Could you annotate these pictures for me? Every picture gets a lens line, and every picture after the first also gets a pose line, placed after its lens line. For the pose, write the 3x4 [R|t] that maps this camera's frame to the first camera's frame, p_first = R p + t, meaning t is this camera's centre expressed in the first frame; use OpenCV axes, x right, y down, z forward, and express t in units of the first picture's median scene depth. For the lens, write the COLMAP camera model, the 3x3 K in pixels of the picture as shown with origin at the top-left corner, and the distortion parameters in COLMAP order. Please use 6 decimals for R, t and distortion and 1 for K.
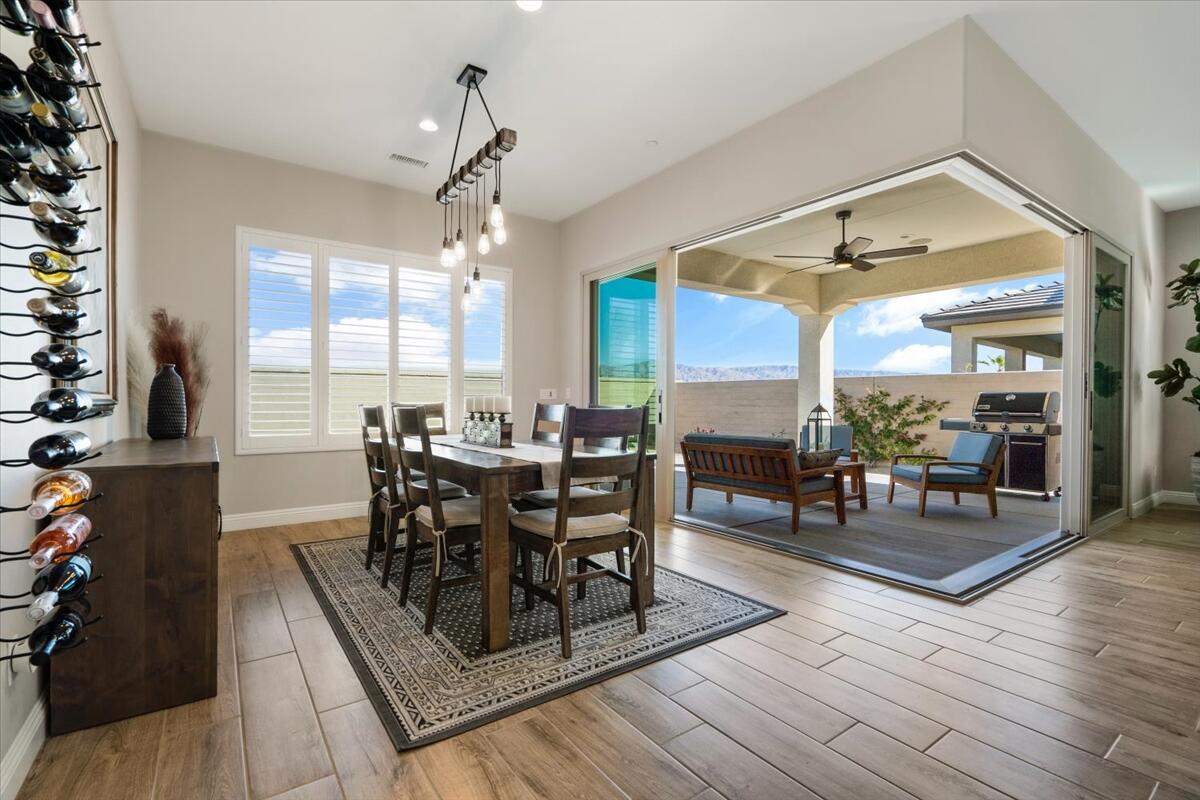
lens RADIAL K [[542.6, 0, 597.6], [0, 542.6, 402.7], [0, 0, 1]] dist [-0.001795, 0.000900]
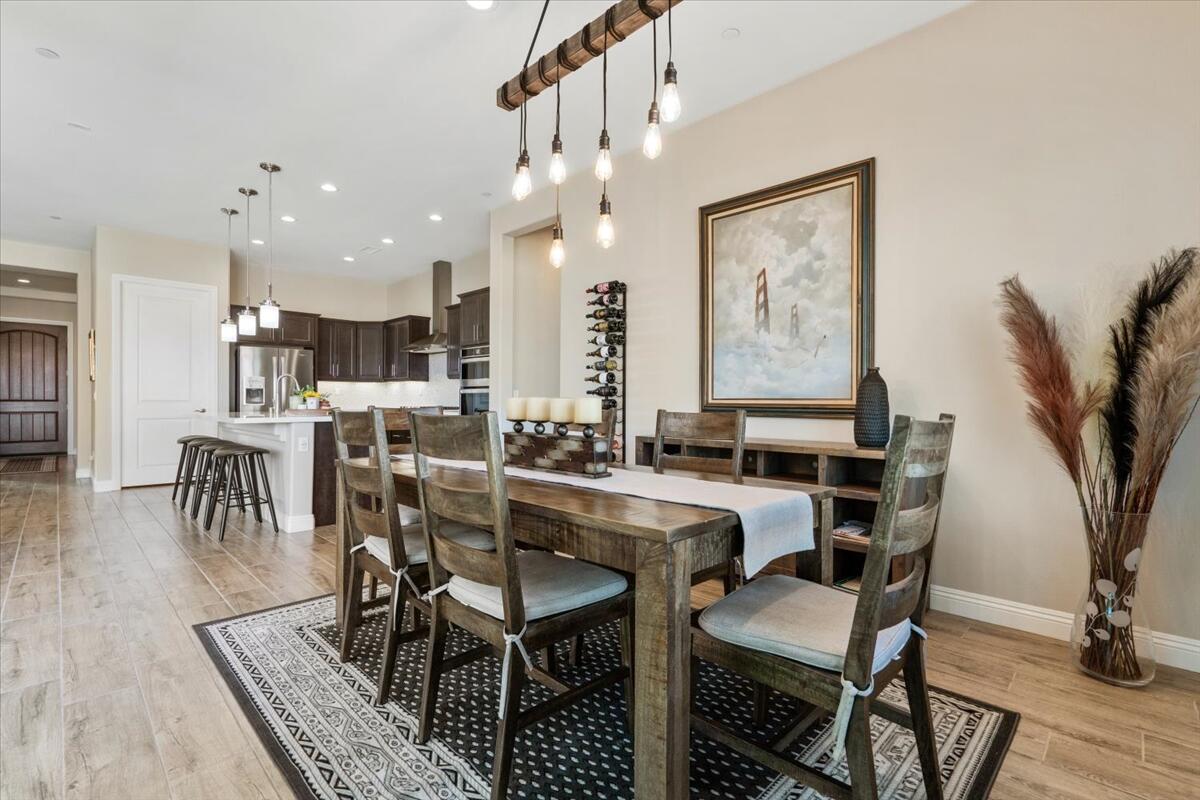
lens RADIAL K [[542.6, 0, 597.6], [0, 542.6, 402.7], [0, 0, 1]] dist [-0.001795, 0.000900]
pose [[-0.986902, -0.008671, -0.161090, -0.120086], [-0.009802, 0.999933, 0.006229, -0.007558], [0.161025, 0.007727, -0.986920, 1.322069]]
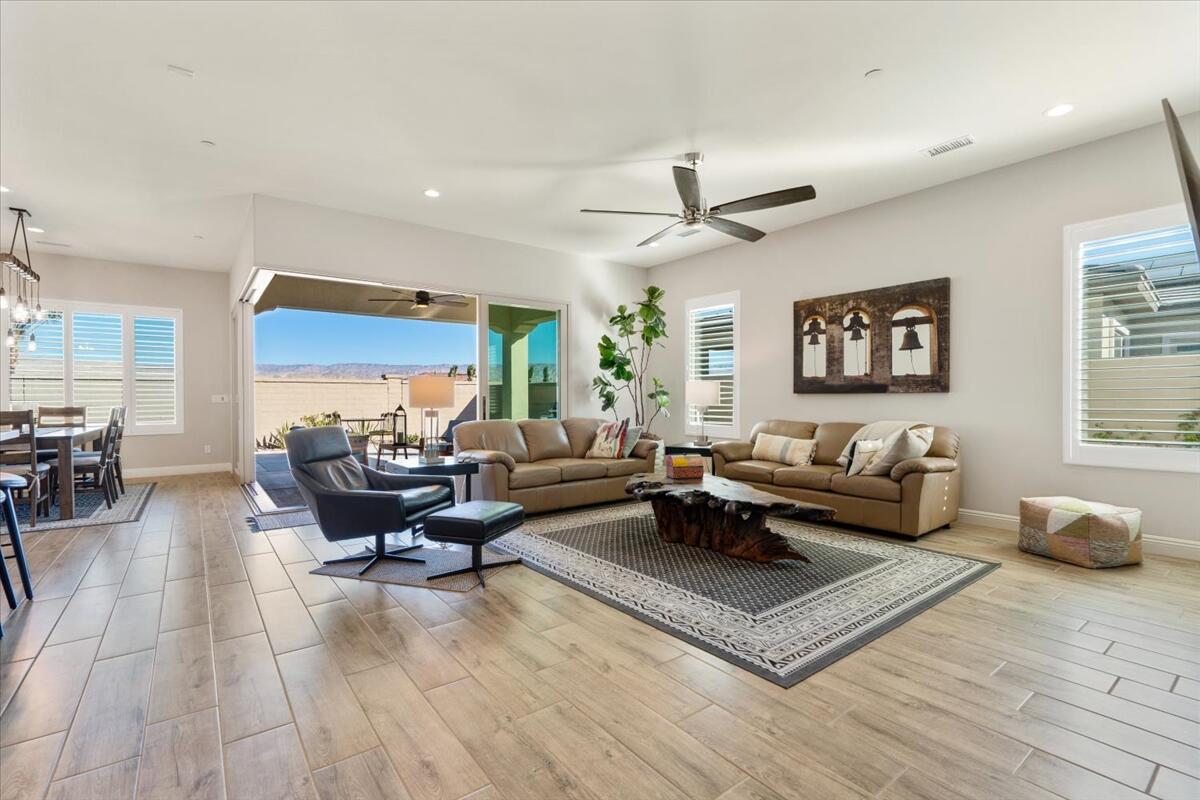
lens RADIAL K [[542.6, 0, 597.6], [0, 542.6, 402.7], [0, 0, 1]] dist [-0.001795, 0.000900]
pose [[0.999627, -0.007969, 0.026138, 1.211675], [0.007847, 0.999958, 0.004767, -0.007734], [-0.026175, -0.004561, 0.999647, -0.579780]]
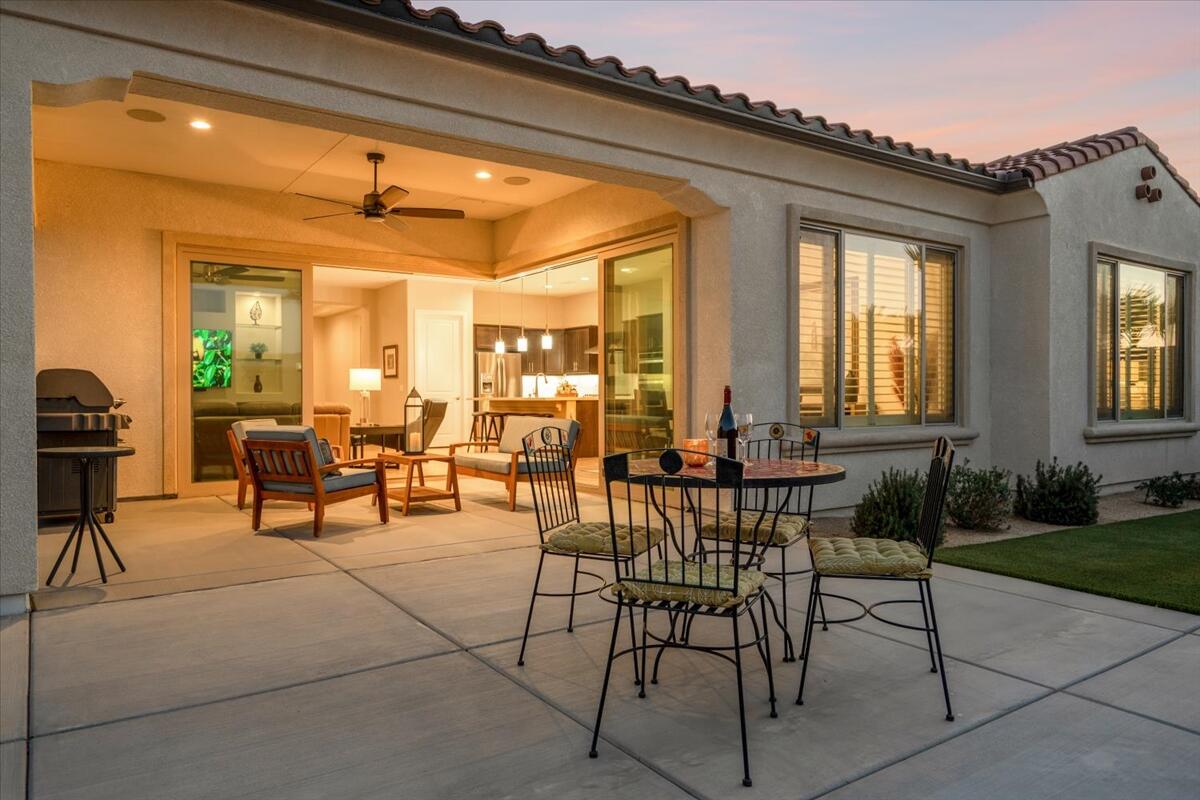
lens RADIAL K [[785.4, 0, 597.9], [0, 785.4, 400.9], [0, 0, 1]] dist [0.010169, 0.001367]
pose [[-0.999910, 0.000056, 0.013431, 0.141274], [0.000201, 0.999942, 0.010725, 0.017169], [-0.013430, 0.010727, -0.999852, 3.036424]]
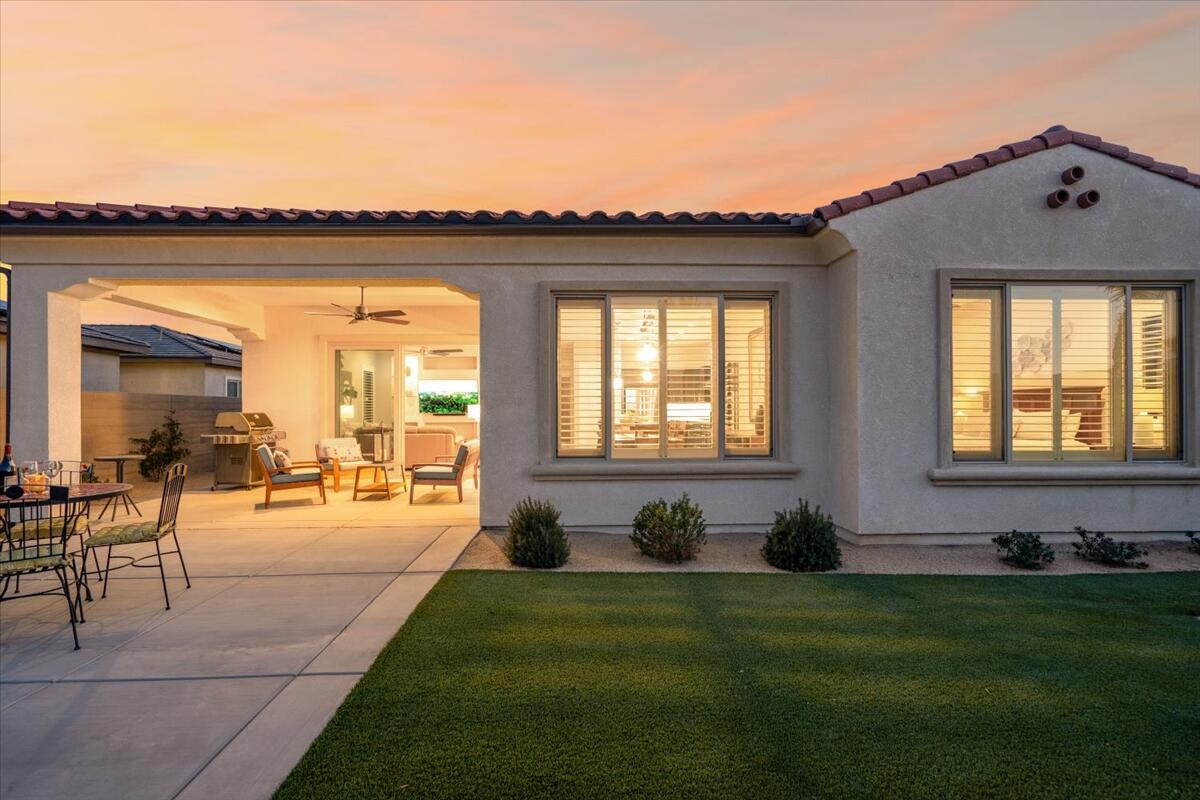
lens RADIAL K [[535.3, 0, 578.4], [0, 535.3, 413.7], [0, 0, 1]] dist [0.002045, 0.000386]
pose [[-0.836454, -0.000702, 0.548037, -1.083386], [0.001143, 0.999995, 0.003025, -0.028871], [-0.548036, 0.003157, -0.836449, 2.526201]]
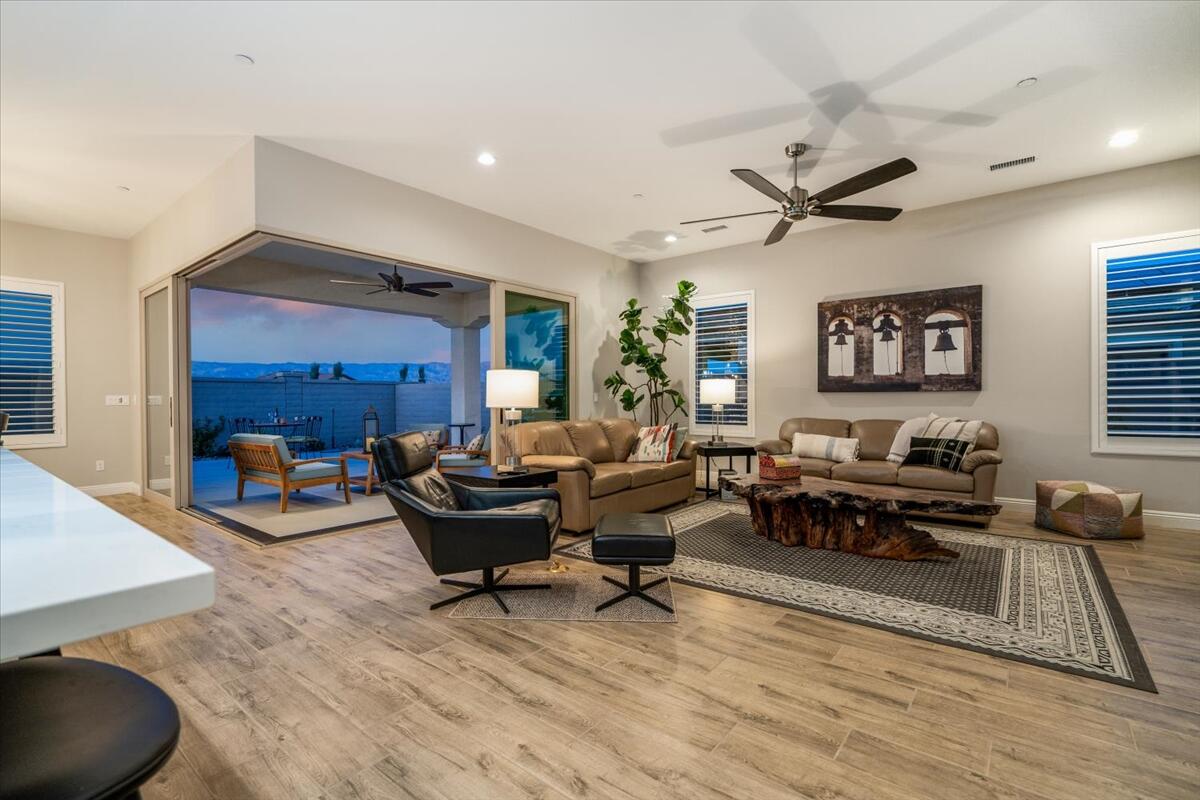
lens RADIAL K [[542.6, 0, 597.6], [0, 542.6, 402.7], [0, 0, 1]] dist [-0.001795, 0.000900]
pose [[0.963962, -0.012671, 0.265739, 0.788587], [0.012083, 0.999920, 0.003849, -0.005734], [-0.265766, -0.000500, 0.964037, -0.414942]]
